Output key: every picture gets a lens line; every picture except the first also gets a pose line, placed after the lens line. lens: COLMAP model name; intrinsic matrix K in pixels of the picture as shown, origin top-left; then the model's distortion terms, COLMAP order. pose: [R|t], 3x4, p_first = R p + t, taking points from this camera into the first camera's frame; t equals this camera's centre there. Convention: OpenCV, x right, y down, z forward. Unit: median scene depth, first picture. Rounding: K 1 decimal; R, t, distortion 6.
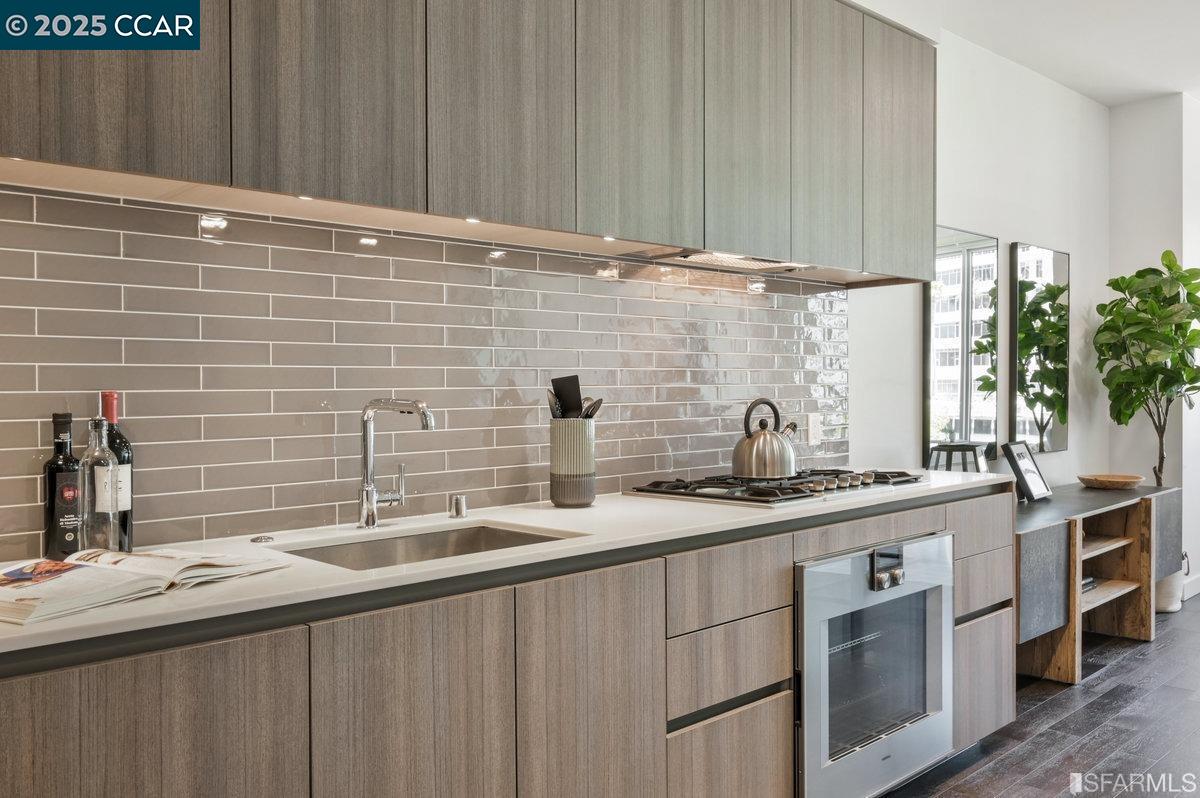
lens RADIAL K [[997.8, 0, 628.9], [0, 997.8, 366.1], [0, 0, 1]] dist [-0.000403, -0.001357]
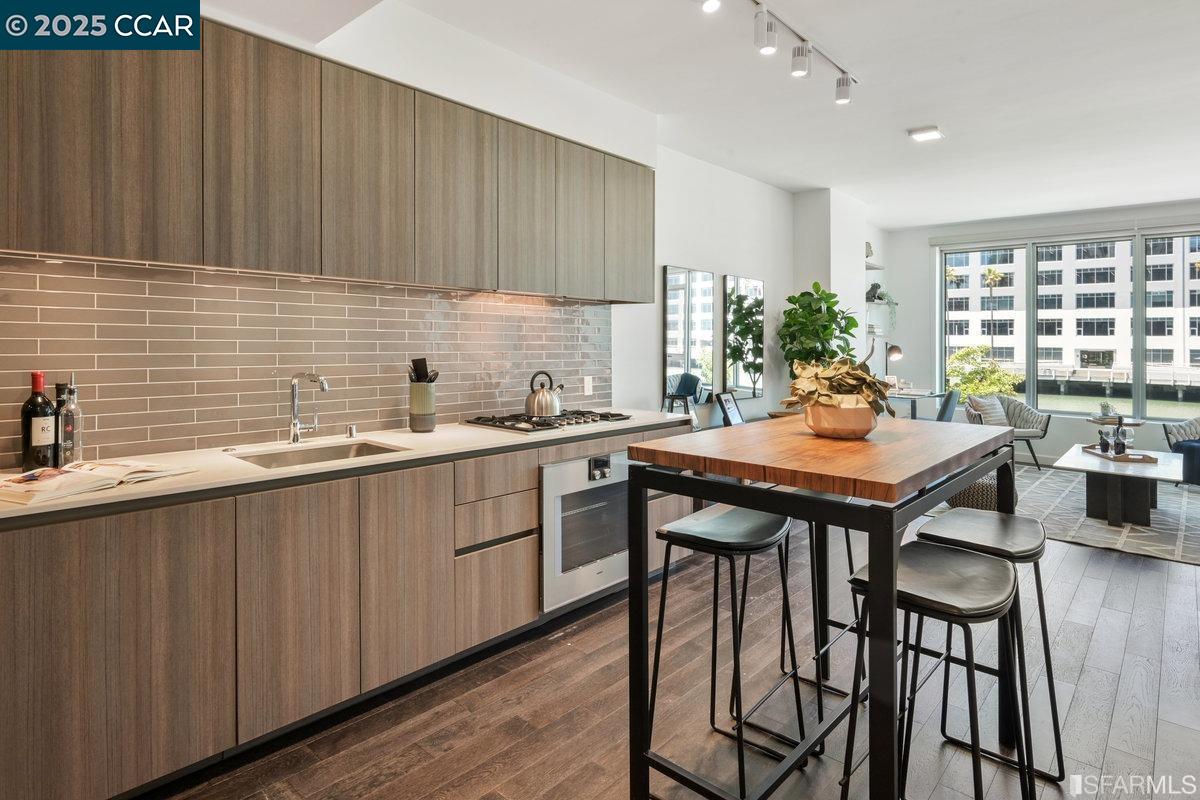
lens RADIAL K [[667.1, 0, 599.5], [0, 667.1, 338.2], [0, 0, 1]] dist [-0.000255, 0.001240]
pose [[0.996820, 0.024867, 0.075702, 0.194249], [-0.026108, 0.999540, 0.015446, -0.061452], [-0.075283, -0.017373, 0.997011, -0.240677]]
